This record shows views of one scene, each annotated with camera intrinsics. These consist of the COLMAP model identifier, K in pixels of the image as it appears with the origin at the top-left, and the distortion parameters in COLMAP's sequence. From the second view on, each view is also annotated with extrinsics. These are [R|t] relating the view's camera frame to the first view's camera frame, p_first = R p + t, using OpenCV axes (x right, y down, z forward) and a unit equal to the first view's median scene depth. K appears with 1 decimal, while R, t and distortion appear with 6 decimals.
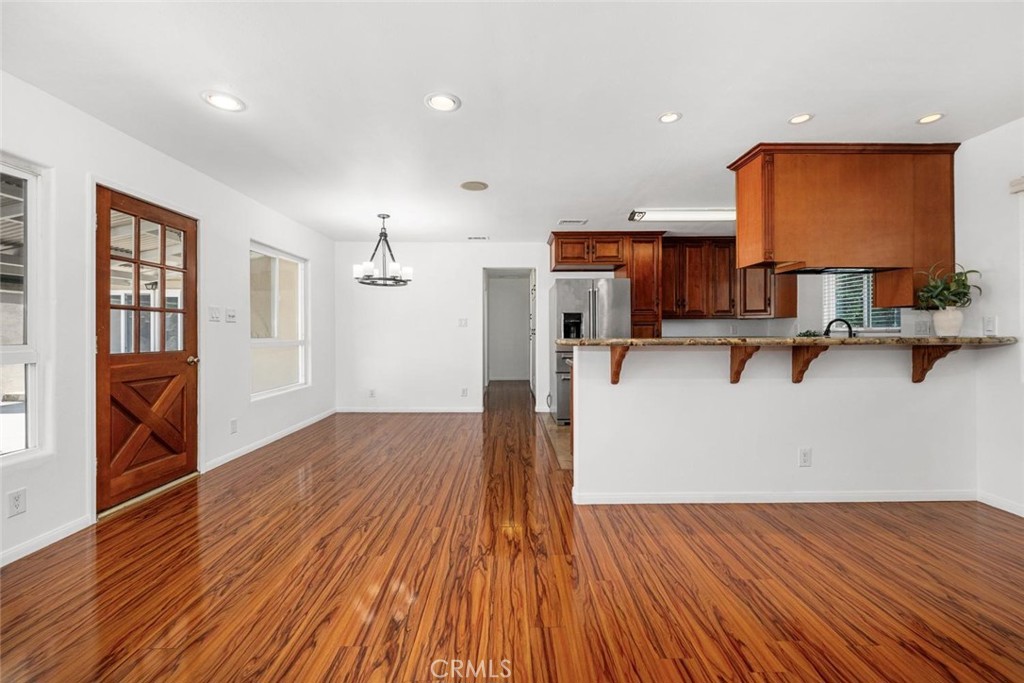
lens RADIAL K [[411.7, 0, 515.5], [0, 411.7, 331.4], [0, 0, 1]] dist [-0.005639, 0.002923]
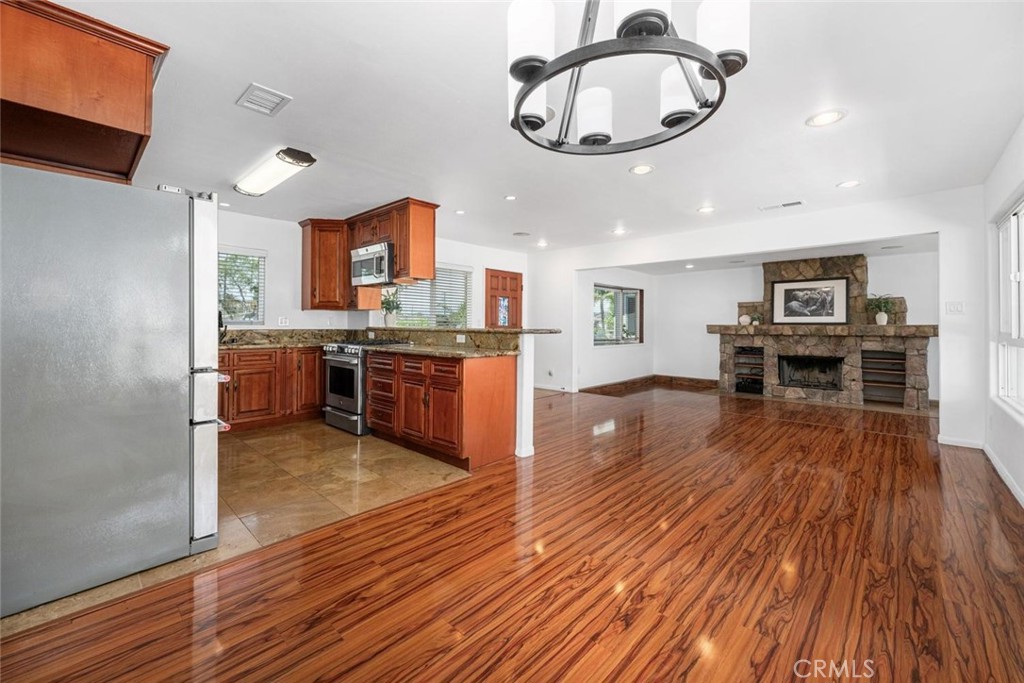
lens RADIAL K [[411.7, 0, 512.0], [0, 411.7, 319.7], [0, 0, 1]] dist [-0.005639, 0.002923]
pose [[-0.717237, 0.009342, 0.696766, -0.636985], [-0.003675, 0.999845, -0.017189, 0.008292], [-0.696819, -0.014890, -0.717092, 1.743999]]
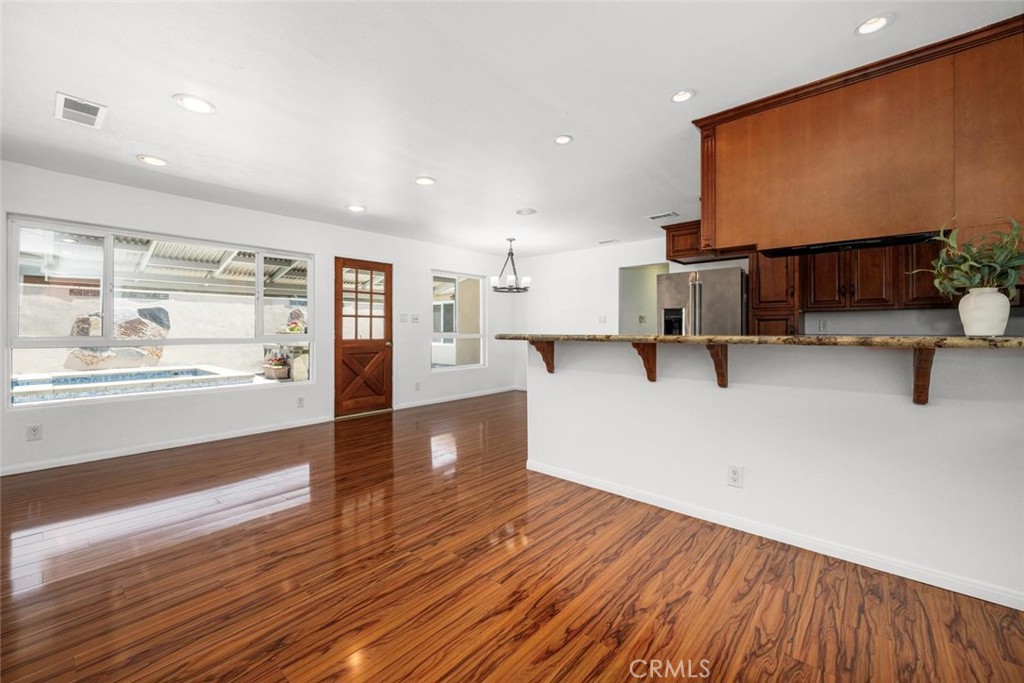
lens RADIAL K [[411.7, 0, 516.3], [0, 411.7, 327.3], [0, 0, 1]] dist [-0.005639, 0.002923]
pose [[0.744074, -0.001261, -0.668096, 0.821743], [0.001783, 0.999998, 0.000098, -0.001945], [0.668095, -0.001264, 0.744075, 0.055484]]
